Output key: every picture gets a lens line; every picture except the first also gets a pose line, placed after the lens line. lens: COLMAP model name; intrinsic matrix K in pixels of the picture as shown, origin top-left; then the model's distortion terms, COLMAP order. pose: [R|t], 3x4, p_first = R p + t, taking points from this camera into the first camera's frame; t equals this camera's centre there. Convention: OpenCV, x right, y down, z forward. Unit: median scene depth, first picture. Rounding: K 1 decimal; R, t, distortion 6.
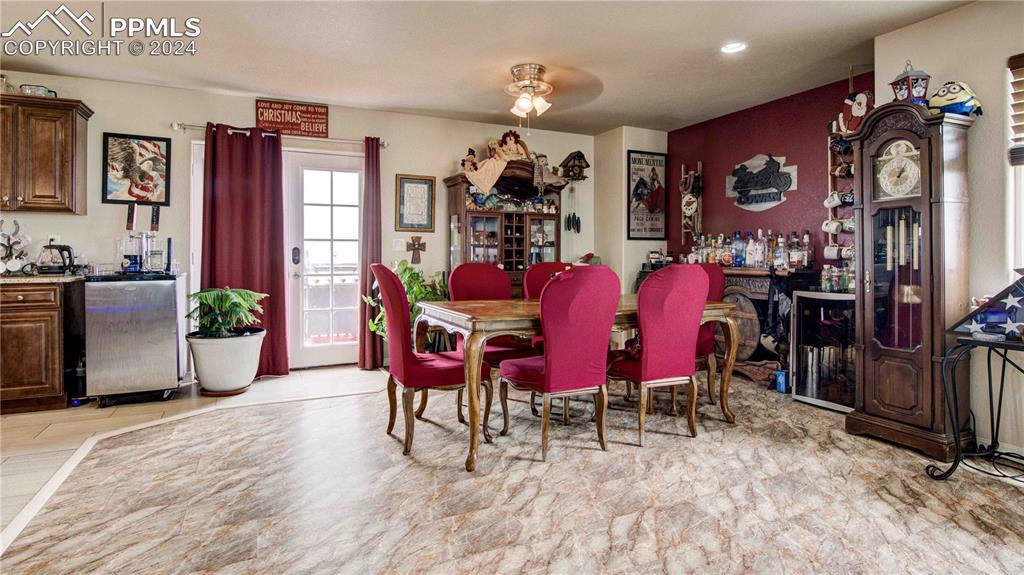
lens RADIAL K [[536.0, 0, 518.3], [0, 536.0, 256.7], [0, 0, 1]] dist [-0.015182, -0.001010]
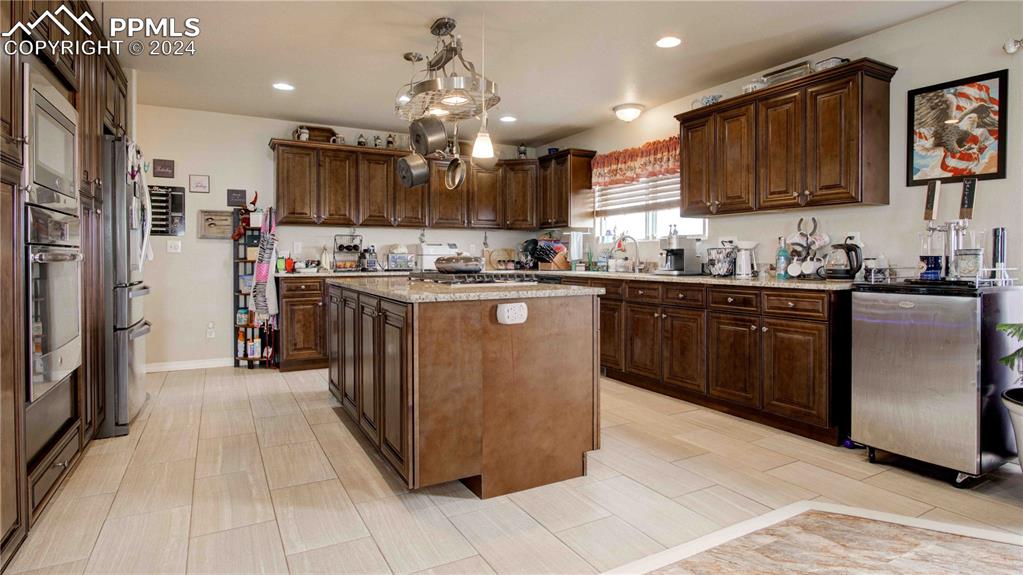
lens RADIAL K [[535.5, 0, 512.2], [0, 535.5, 263.7], [0, 0, 1]] dist [-0.015182, -0.001010]
pose [[0.045901, 0.012743, -0.998865, -0.065058], [-0.003466, 0.999915, 0.012597, -0.000114], [0.998940, 0.002884, 0.045941, 0.424795]]
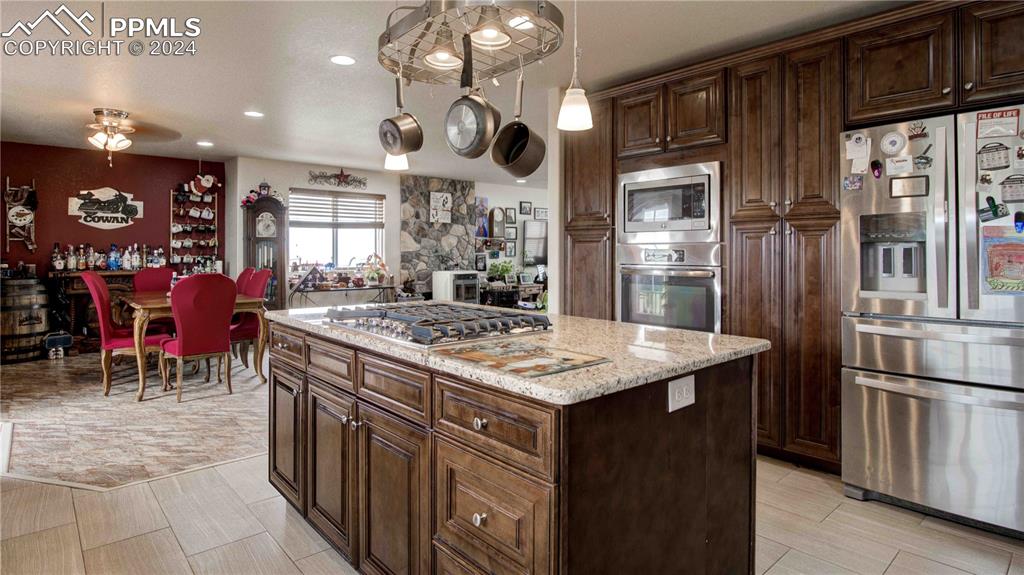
lens RADIAL K [[536.0, 0, 506.1], [0, 536.0, 251.5], [0, 0, 1]] dist [-0.015182, -0.001010]
pose [[-0.271862, 0.000821, 0.962336, -1.380479], [-0.000723, 0.999999, -0.001058, -0.032729], [-0.962336, -0.000984, -0.271861, 0.468800]]
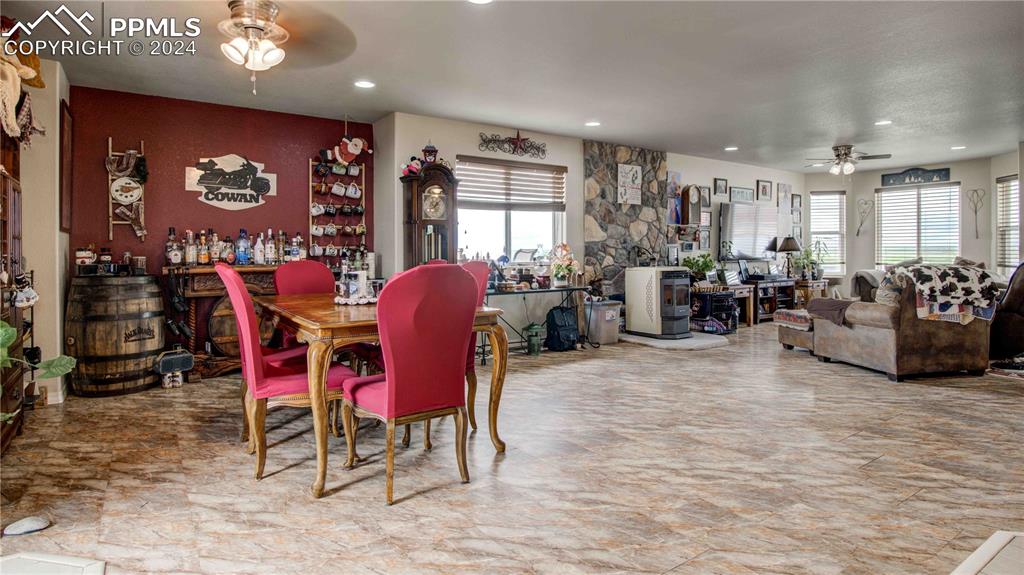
lens RADIAL K [[536.0, 0, 511.5], [0, 536.0, 255.8], [0, 0, 1]] dist [-0.015182, -0.001010]
pose [[-0.147273, -0.005871, 0.989078, -0.775170], [0.004351, 0.999969, 0.006584, -0.002367], [-0.989086, 0.005273, -0.147243, 0.757657]]
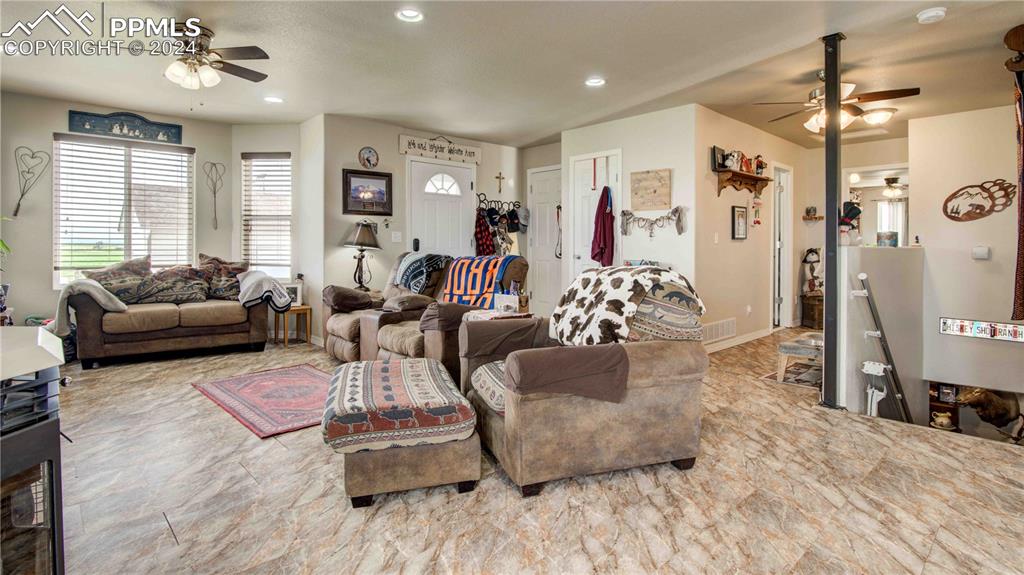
lens RADIAL K [[518.8, 0, 504.0], [0, 518.8, 247.8], [0, 0, 1]] dist [-0.002641, -0.000627]
pose [[-0.960000, 0.000600, -0.279998, 0.591365], [-0.000253, 0.999995, 0.003012, 0.001426], [0.279999, 0.002962, -0.959996, 0.346988]]
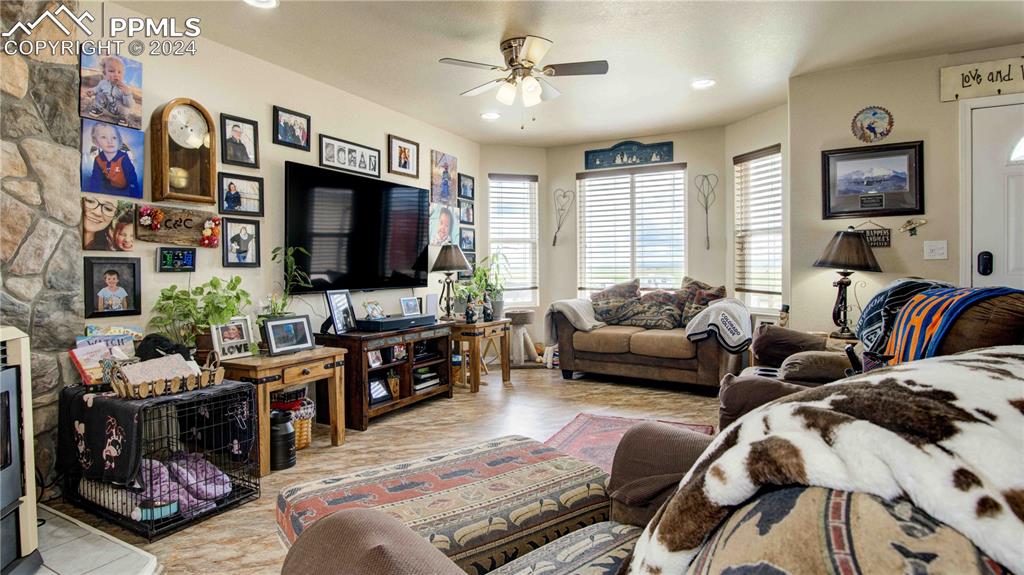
lens RADIAL K [[536.0, 0, 509.0], [0, 536.0, 279.5], [0, 0, 1]] dist [-0.015182, -0.001010]
pose [[-0.587244, -0.007562, 0.809375, 0.166635], [0.011203, 0.999785, 0.017470, -0.000049], [-0.809332, 0.019326, -0.587033, -0.099856]]
